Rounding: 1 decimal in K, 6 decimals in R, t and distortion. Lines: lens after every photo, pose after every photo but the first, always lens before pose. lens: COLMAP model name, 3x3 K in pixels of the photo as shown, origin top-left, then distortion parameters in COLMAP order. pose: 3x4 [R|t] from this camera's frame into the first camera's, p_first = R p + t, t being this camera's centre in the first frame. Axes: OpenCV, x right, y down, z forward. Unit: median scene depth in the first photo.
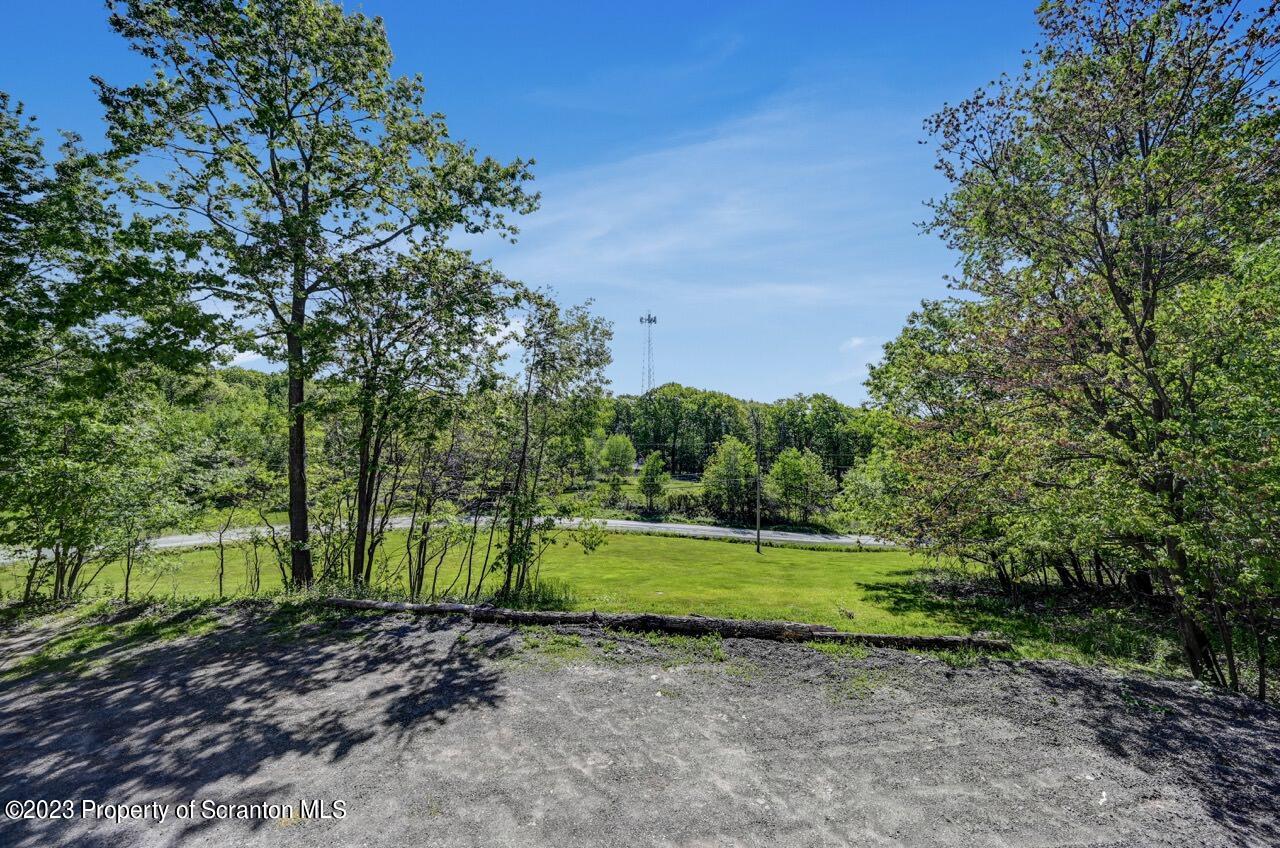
lens RADIAL K [[514.2, 0, 632.7], [0, 514.2, 417.5], [0, 0, 1]] dist [-0.007316, 0.001015]
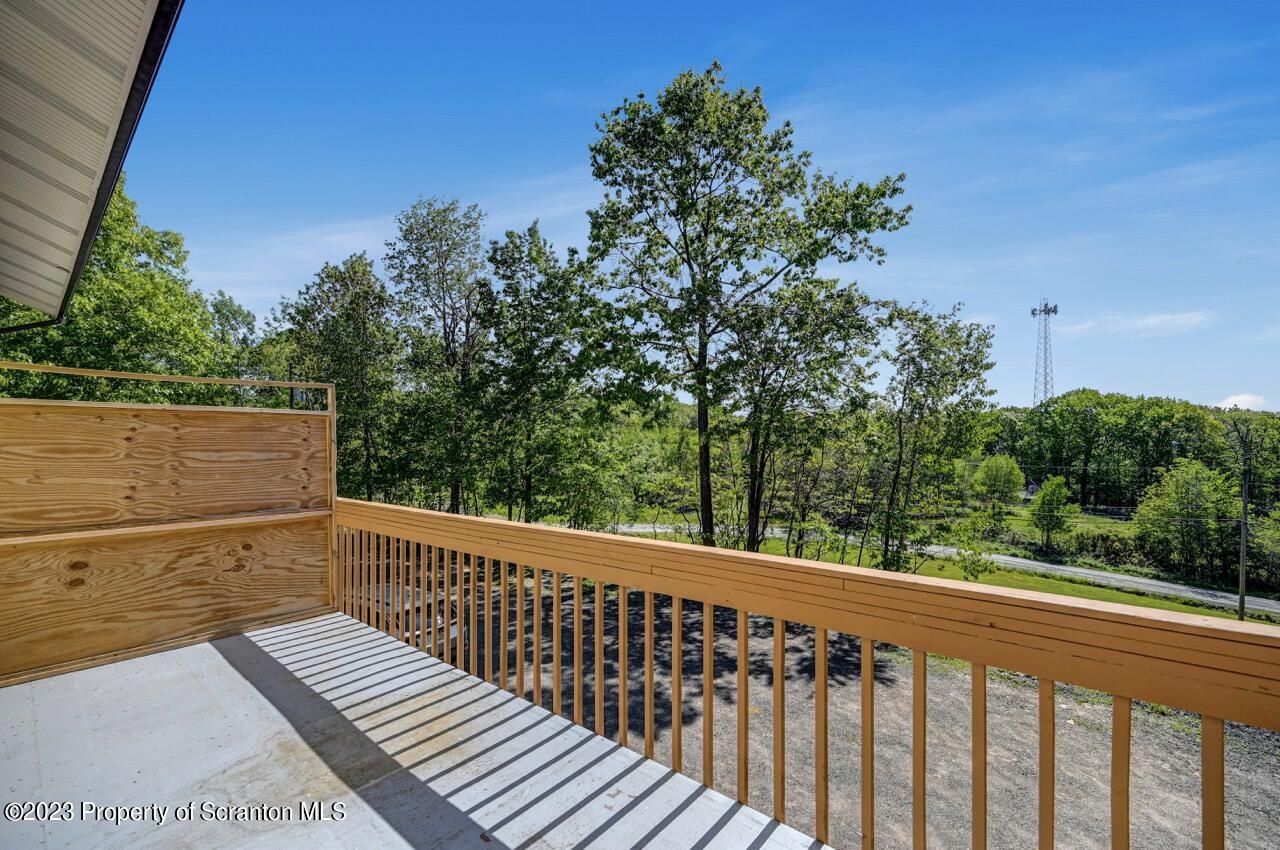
lens RADIAL K [[514.2, 0, 645.3], [0, 514.2, 450.7], [0, 0, 1]] dist [-0.007316, 0.001015]
pose [[0.808007, 0.009048, -0.589104, -0.016339], [0.007181, 0.999657, 0.025203, 0.001761], [0.589130, -0.024595, 0.807664, -0.108241]]
